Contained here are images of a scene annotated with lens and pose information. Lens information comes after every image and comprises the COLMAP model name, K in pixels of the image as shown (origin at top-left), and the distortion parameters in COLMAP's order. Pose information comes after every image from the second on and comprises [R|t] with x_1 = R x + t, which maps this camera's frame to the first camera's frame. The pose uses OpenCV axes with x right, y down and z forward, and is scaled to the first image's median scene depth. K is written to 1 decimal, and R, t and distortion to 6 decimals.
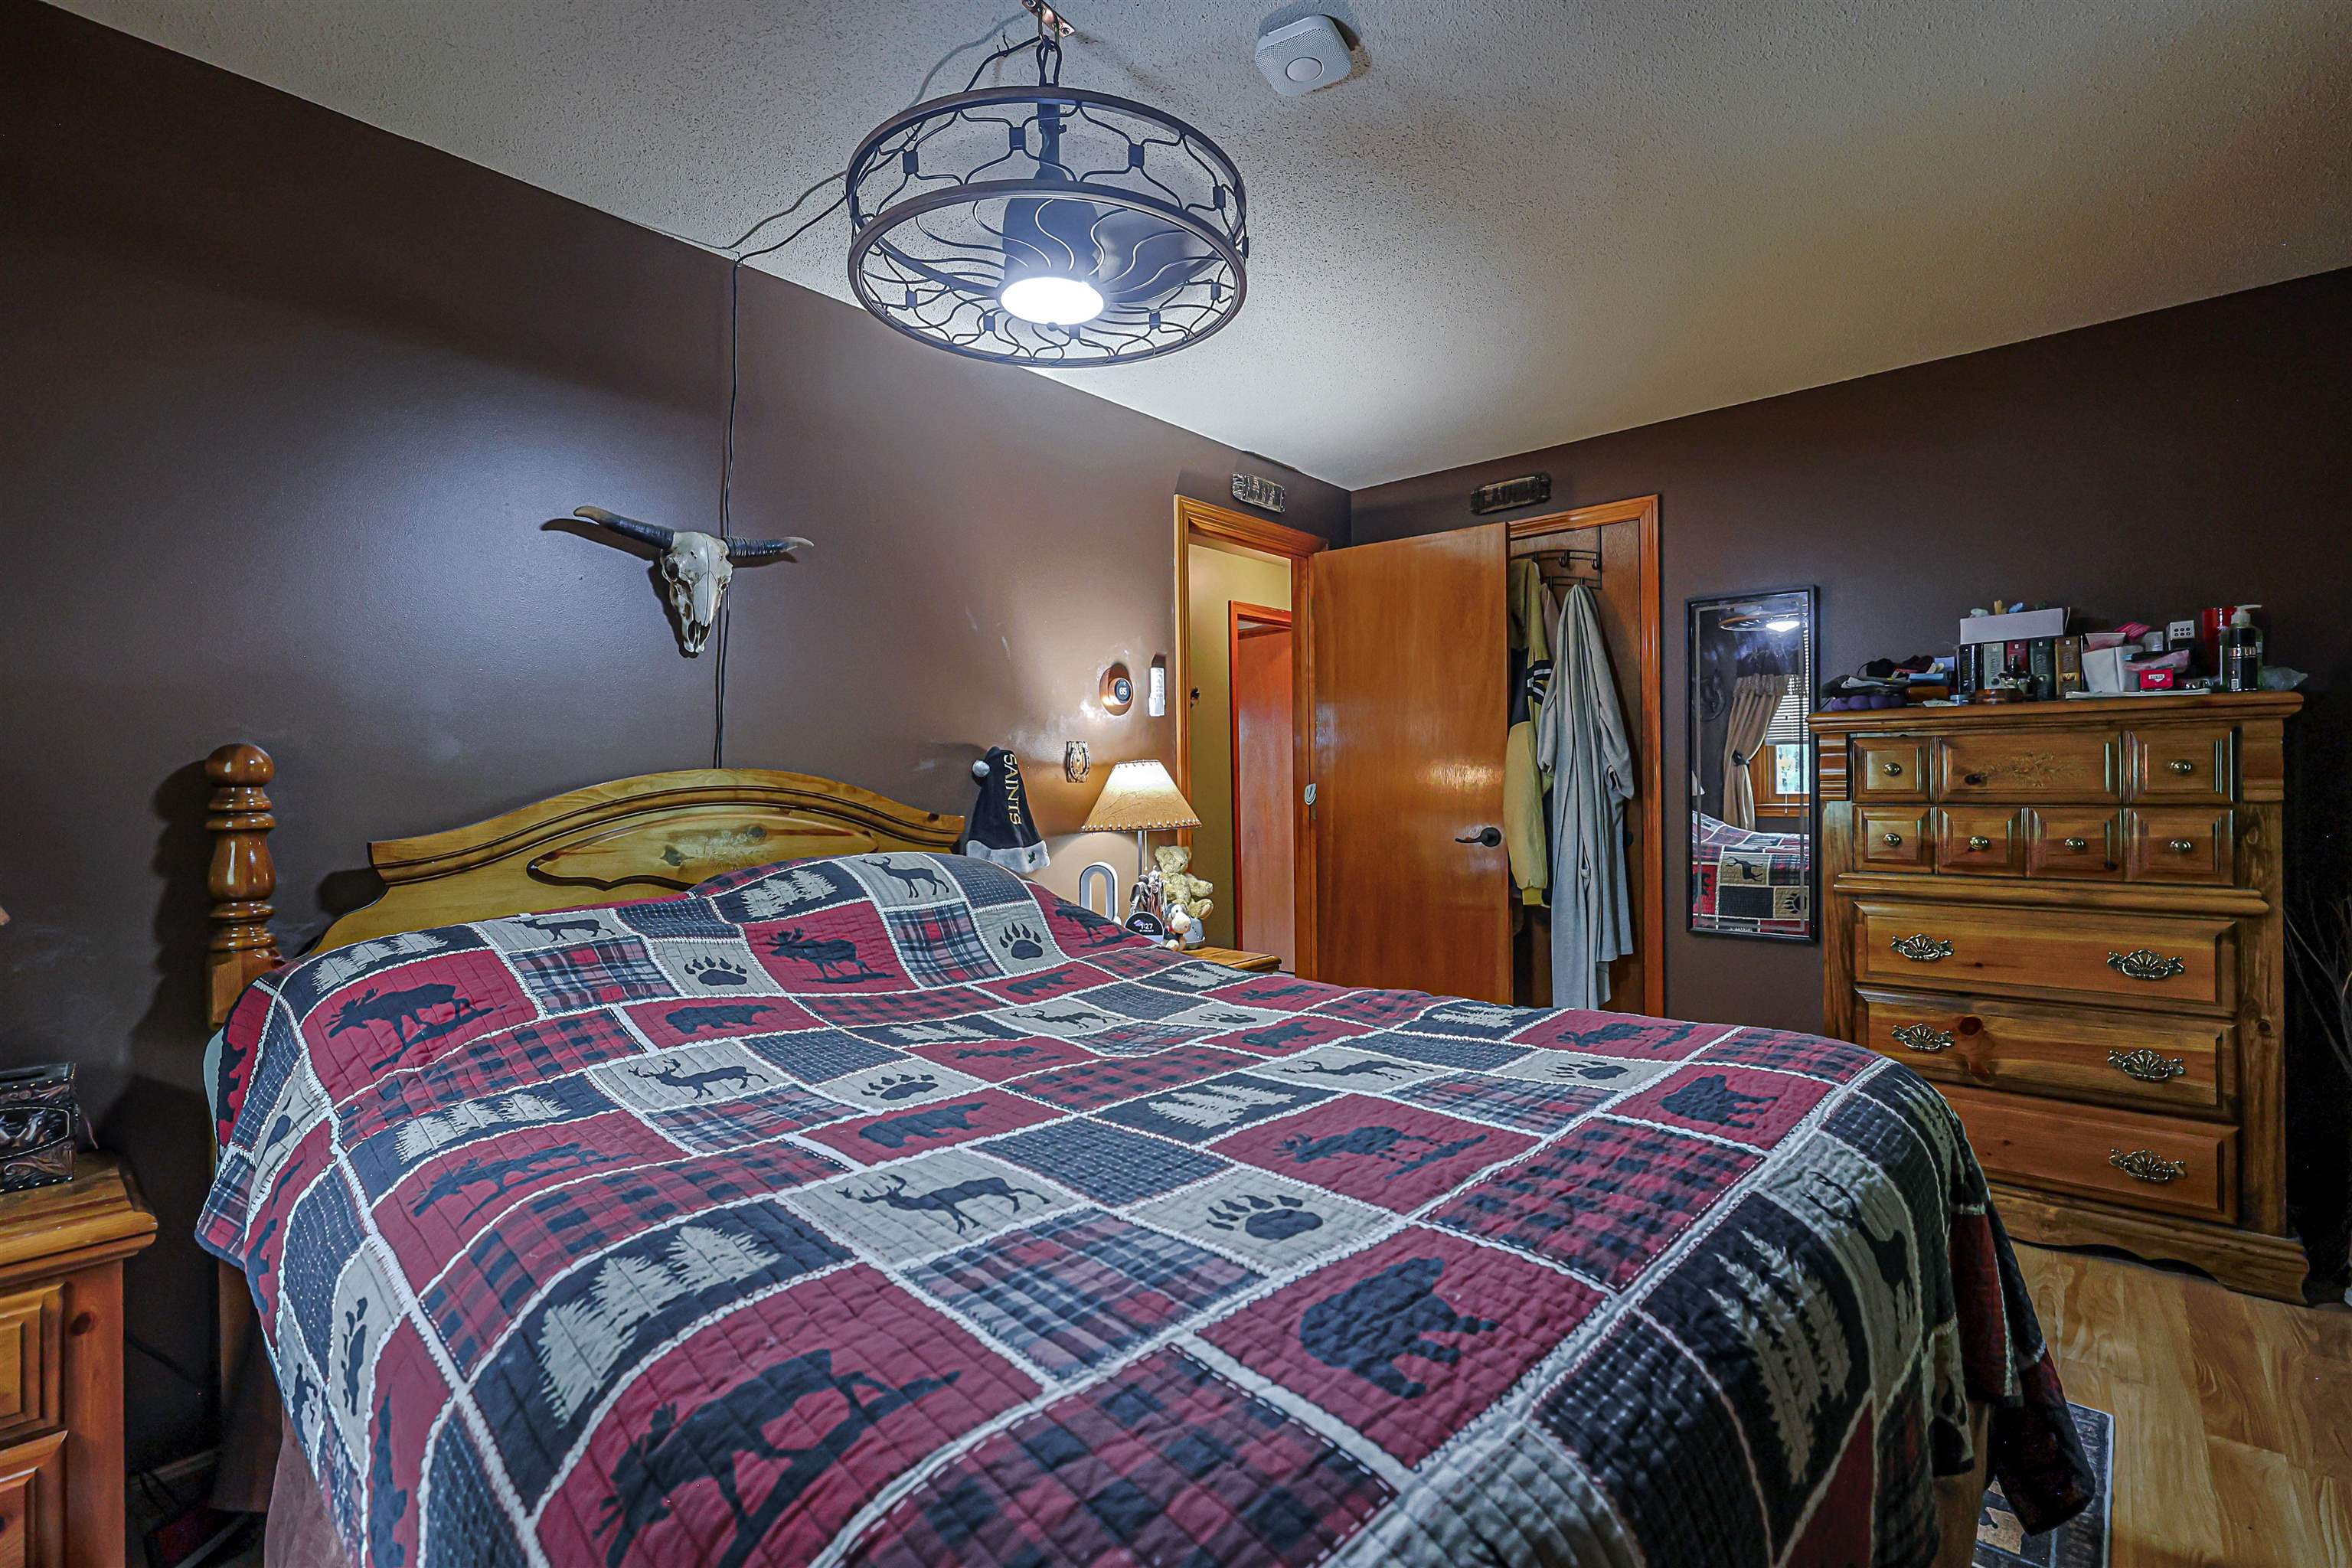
lens RADIAL K [[1057.7, 0, 1179.4], [0, 1057.7, 782.8], [0, 0, 1]] dist [0.001450, 0.000028]
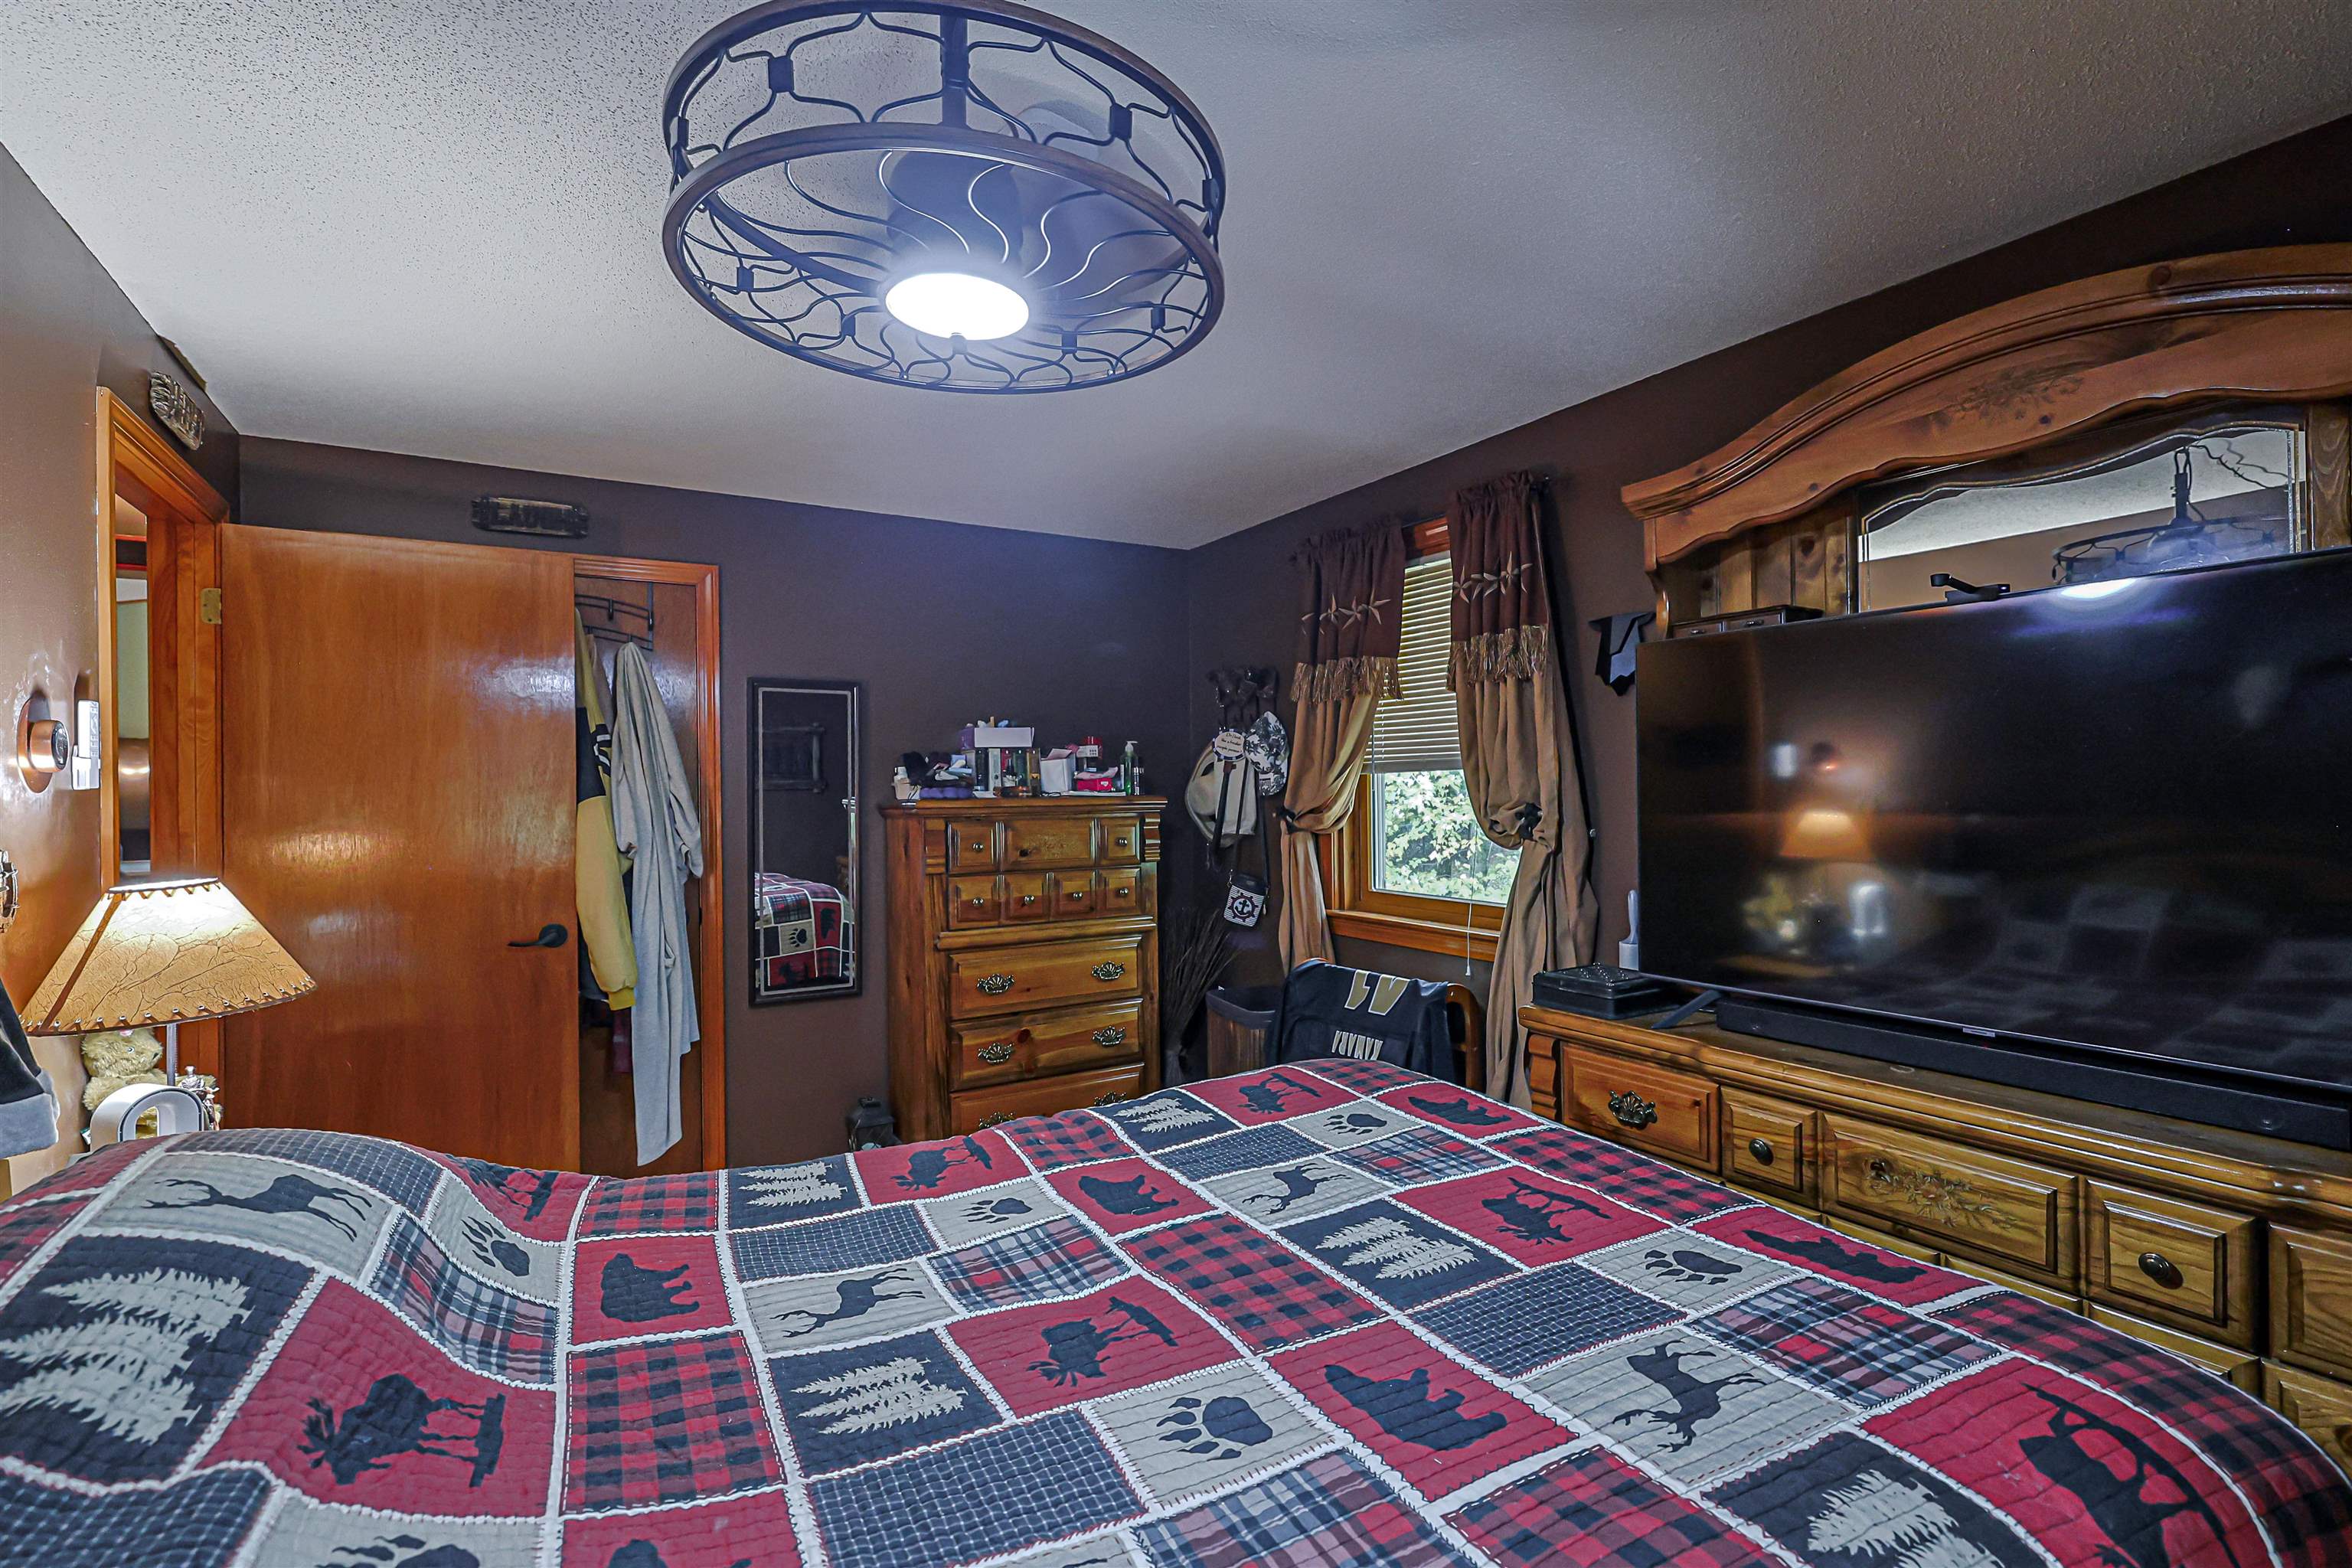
lens RADIAL K [[1057.7, 0, 1179.4], [0, 1057.7, 782.8], [0, 0, 1]] dist [0.001450, 0.000028]
pose [[0.297280, 0.011879, 0.954716, -0.937431], [0.007406, 0.999864, -0.014747, -0.138411], [-0.954762, 0.011455, 0.297152, 0.777197]]
